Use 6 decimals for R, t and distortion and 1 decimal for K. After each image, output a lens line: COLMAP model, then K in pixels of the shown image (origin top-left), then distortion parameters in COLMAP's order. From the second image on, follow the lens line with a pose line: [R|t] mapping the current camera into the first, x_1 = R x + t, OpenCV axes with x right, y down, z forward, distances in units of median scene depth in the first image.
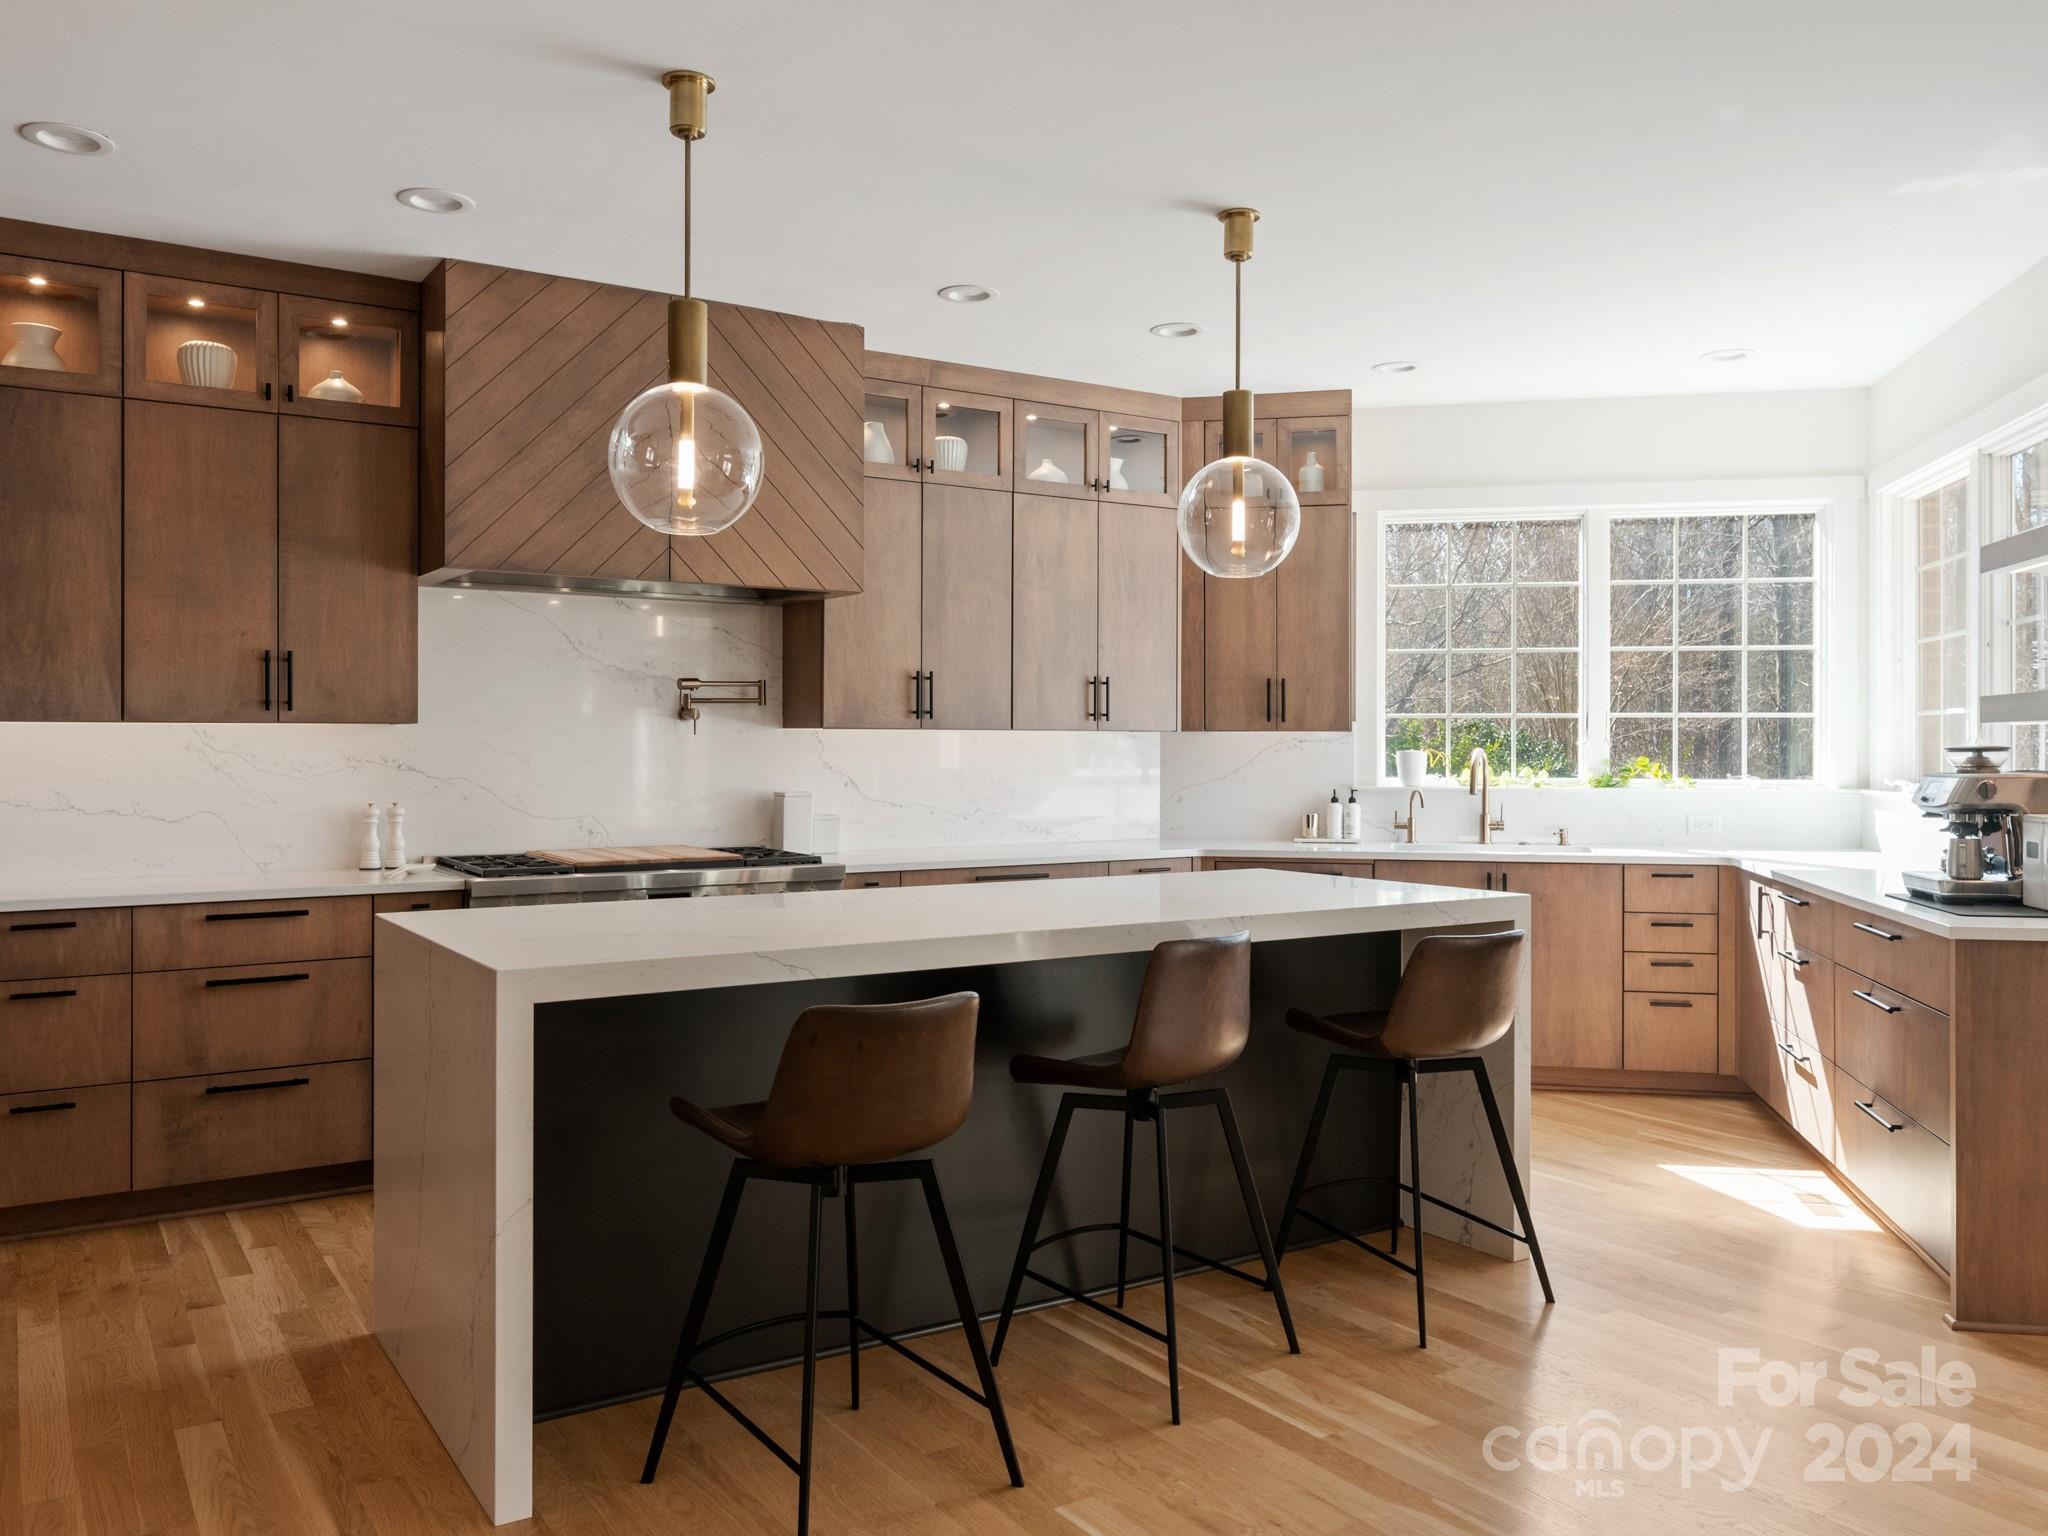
lens RADIAL K [[1581.2, 0, 1026.1], [0, 1581.2, 753.6], [0, 0, 1]] dist [-0.000373, 0.000708]
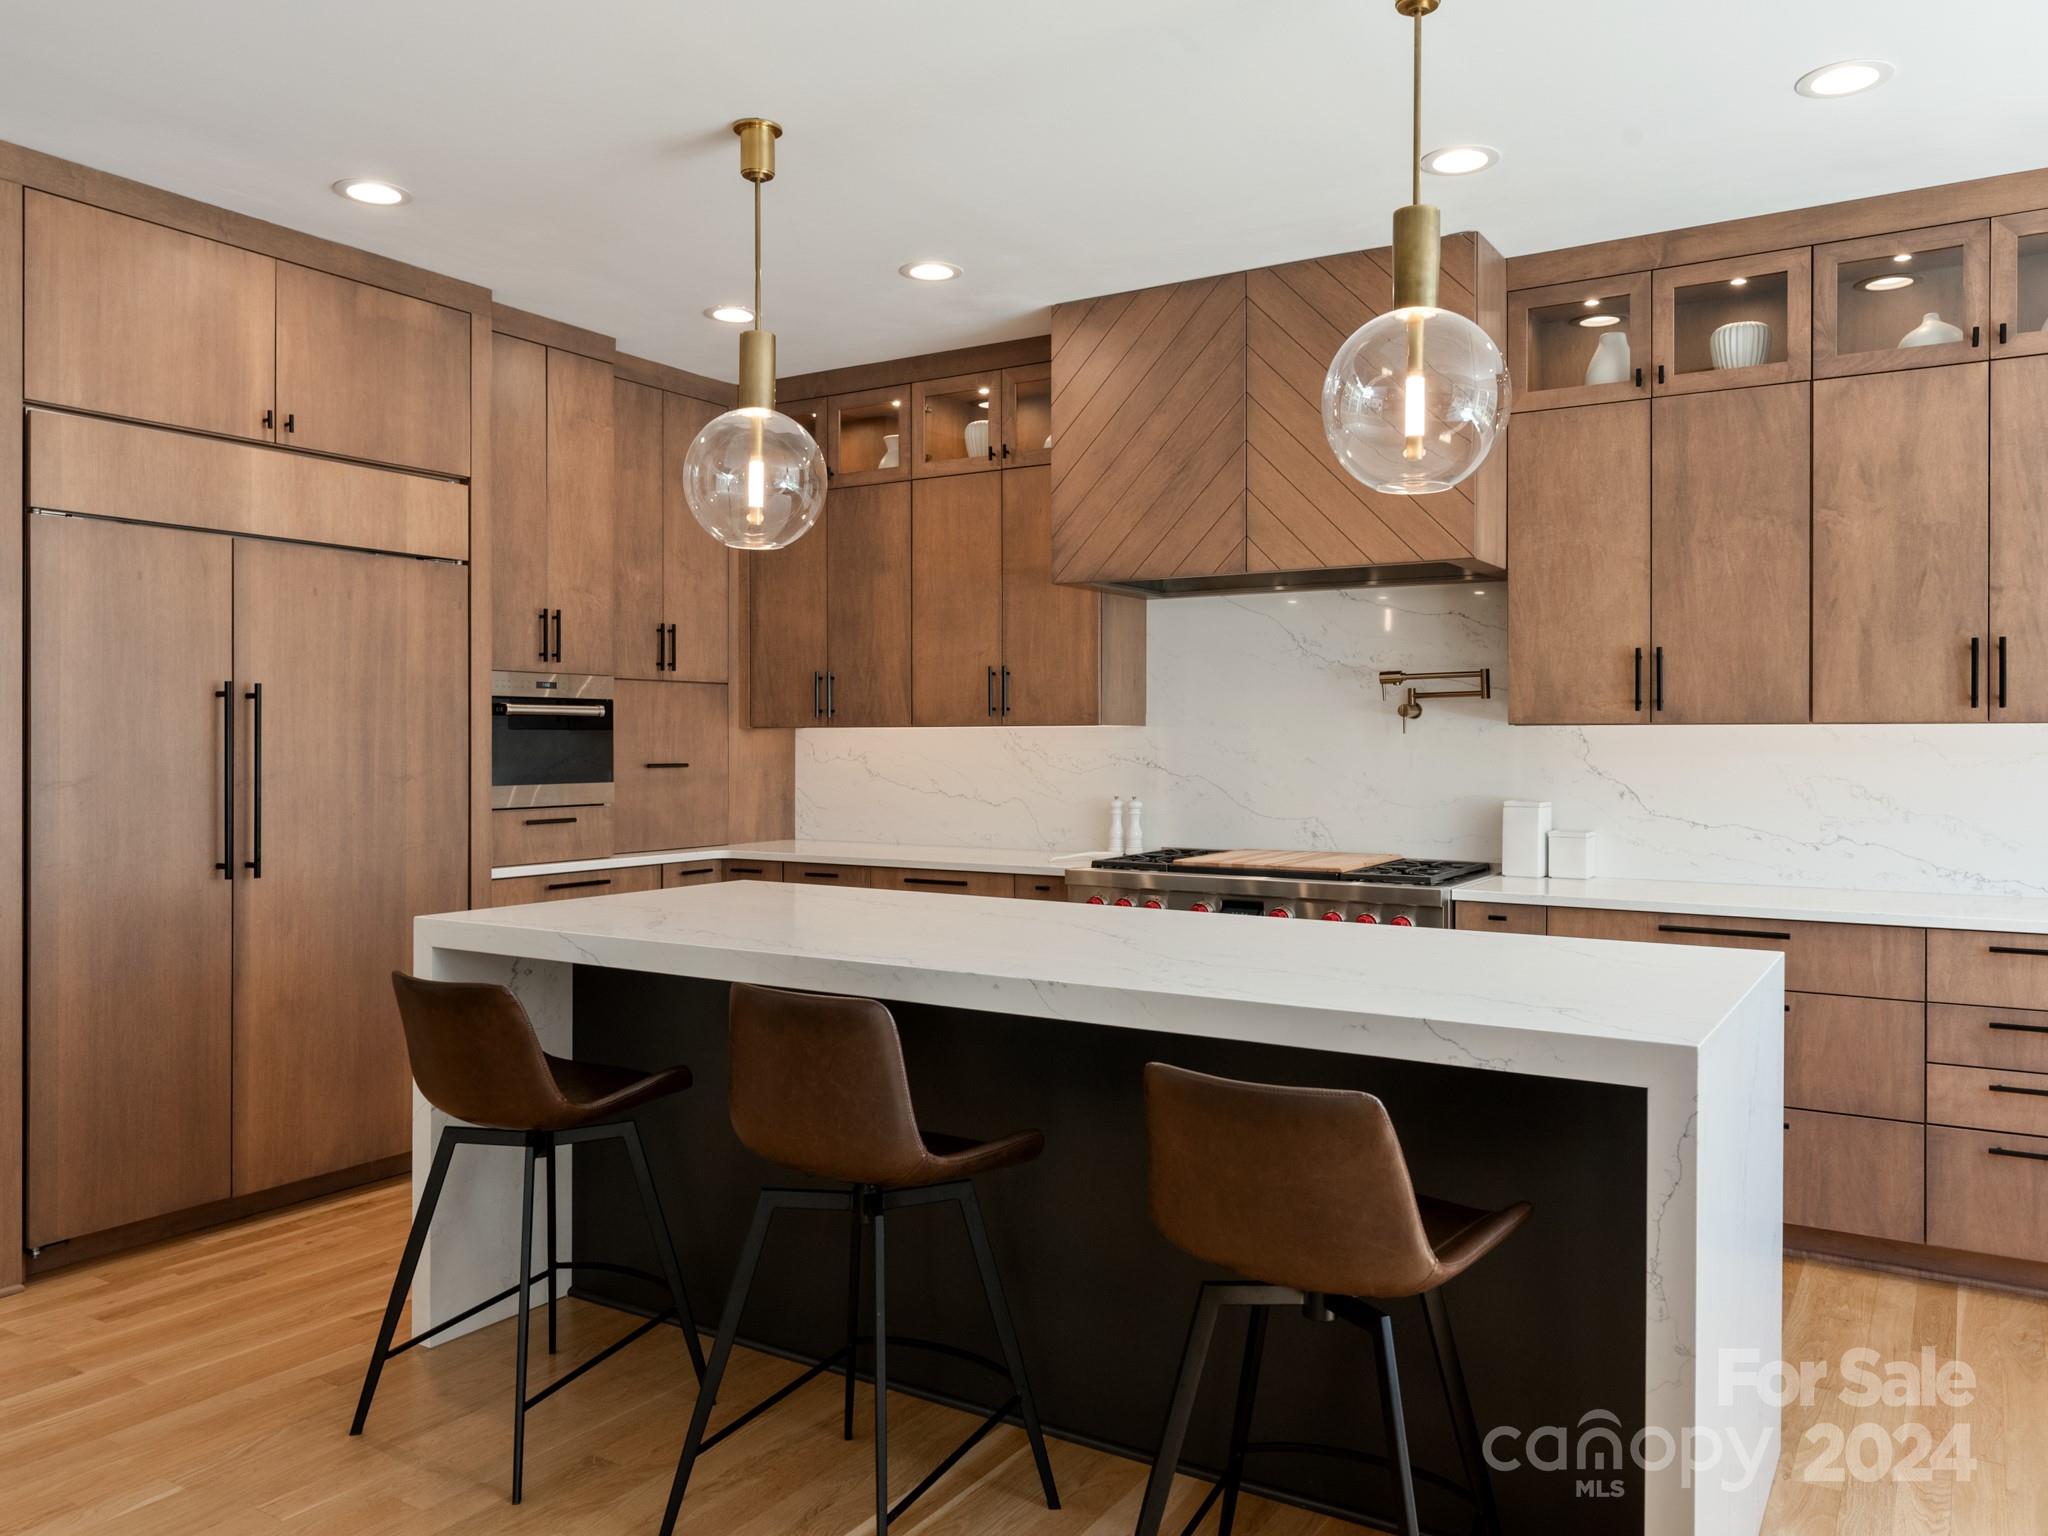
lens RADIAL K [[1517.9, 0, 1027.4], [0, 1517.9, 751.9], [0, 0, 1]] dist [-0.000039, 0.003462]
pose [[0.423819, 0.005108, -0.905732, 0.533957], [-0.005207, 0.999981, 0.003204, -0.003294], [0.905732, 0.003358, 0.423838, 0.484062]]
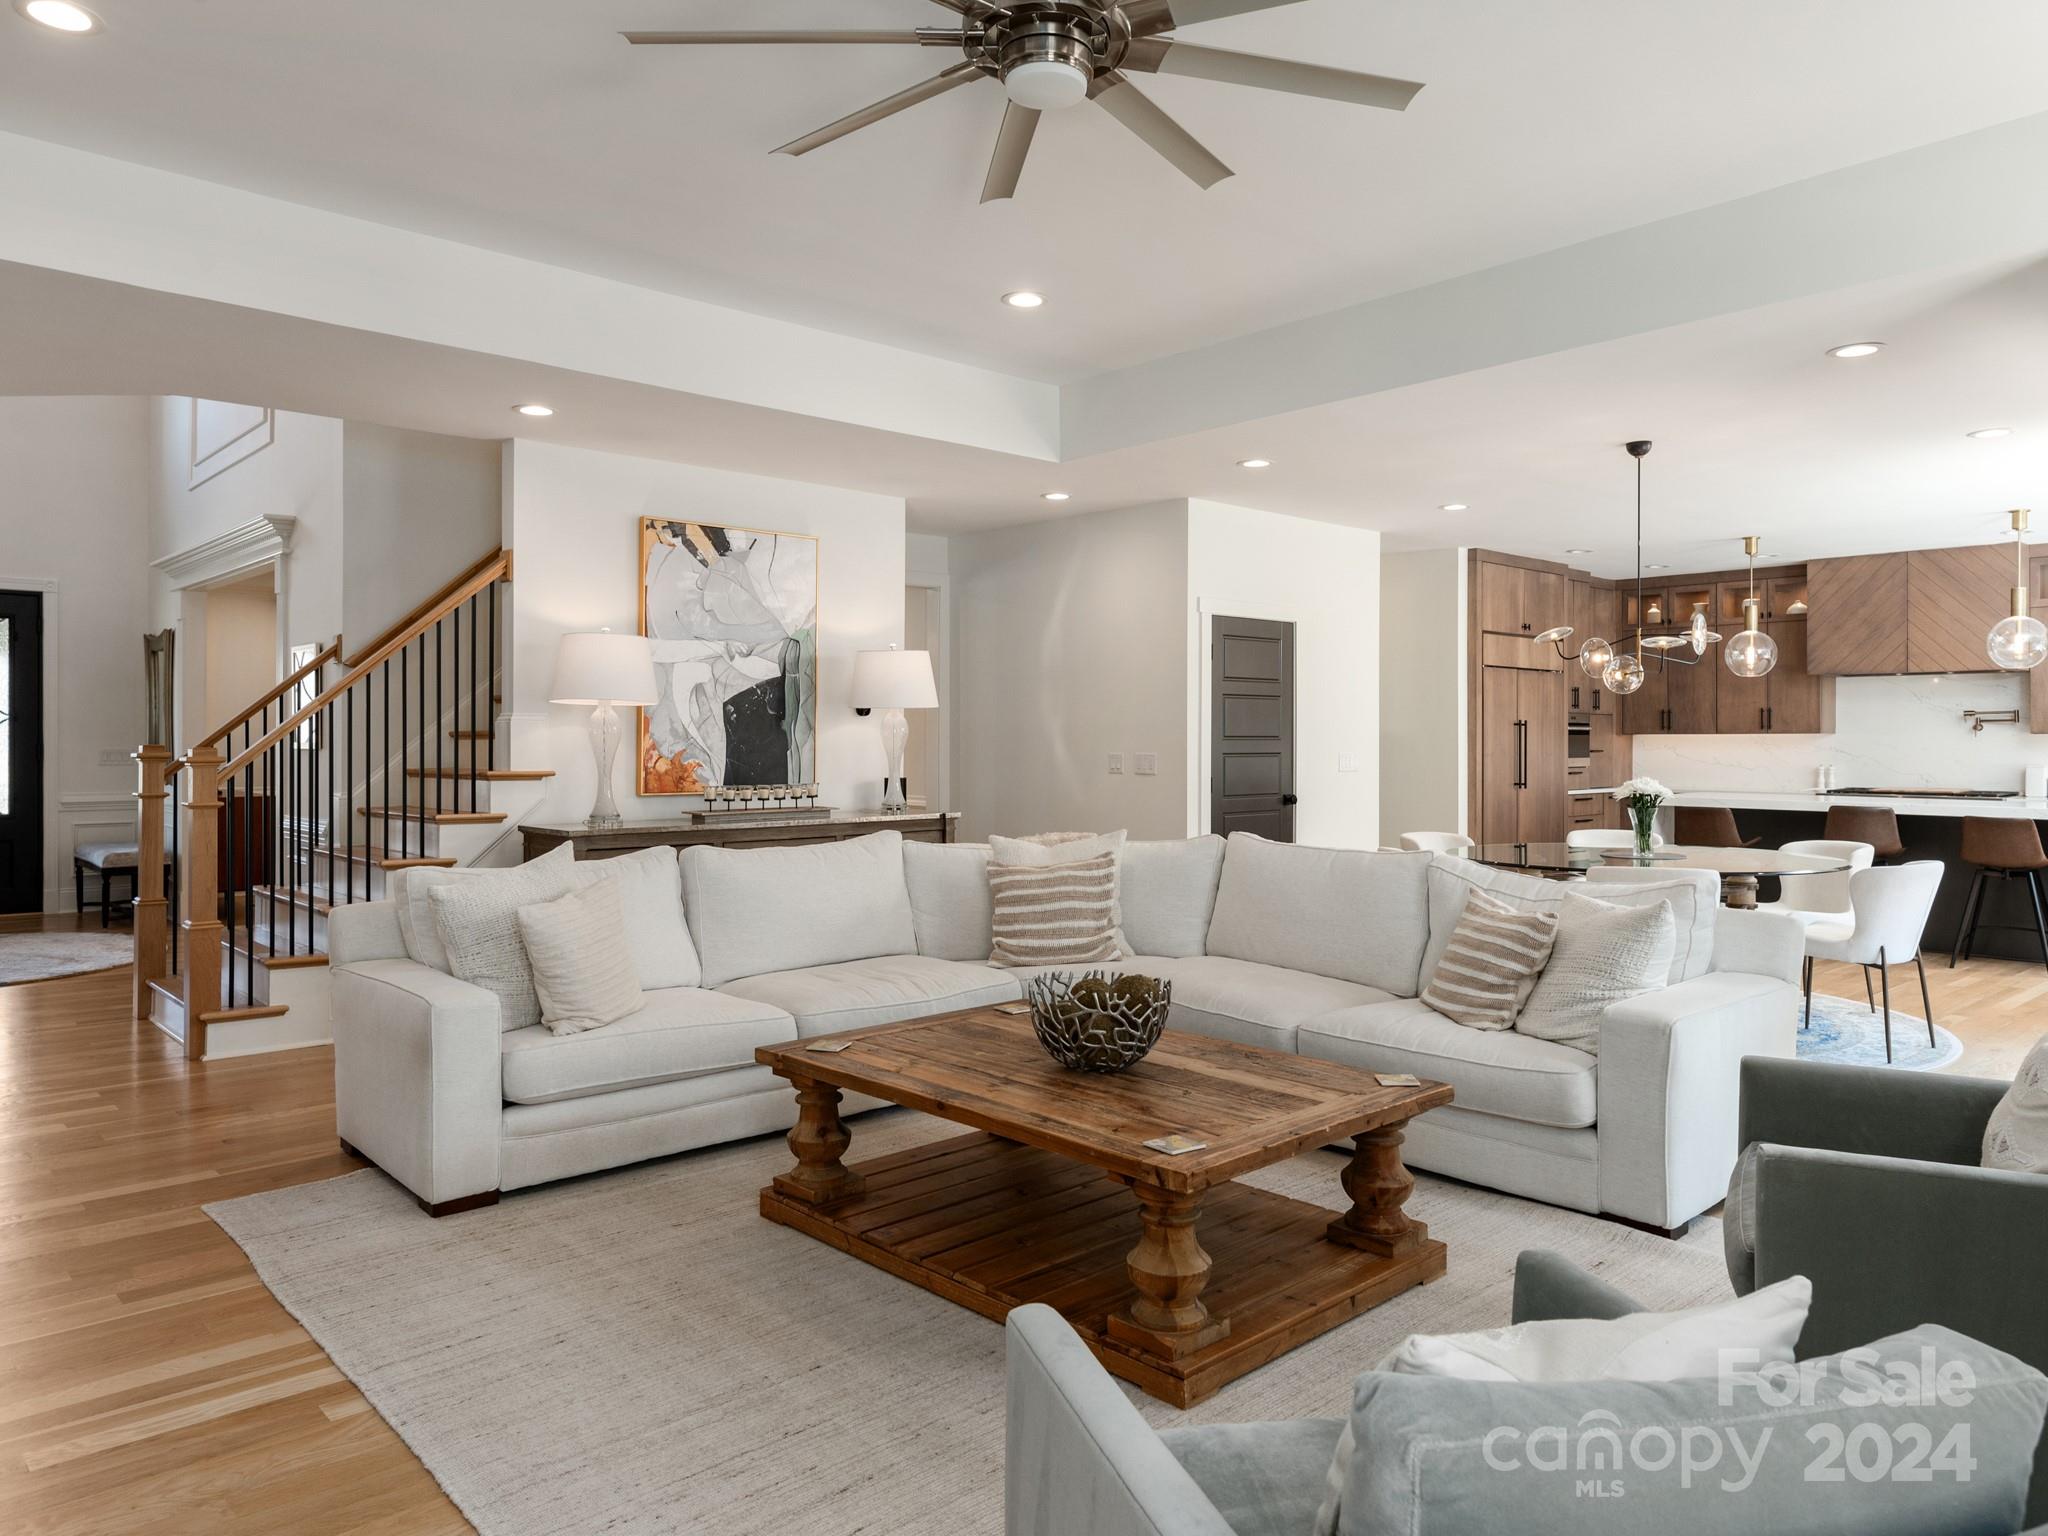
lens RADIAL K [[1377.9, 0, 1028.0], [0, 1377.9, 744.8], [0, 0, 1]] dist [-0.000595, -0.002709]
pose [[0.167641, 0.002857, -0.985844, 1.541765], [-0.006041, 0.999980, 0.001871, 0.002406], [0.985830, 0.005642, 0.167655, -0.619009]]
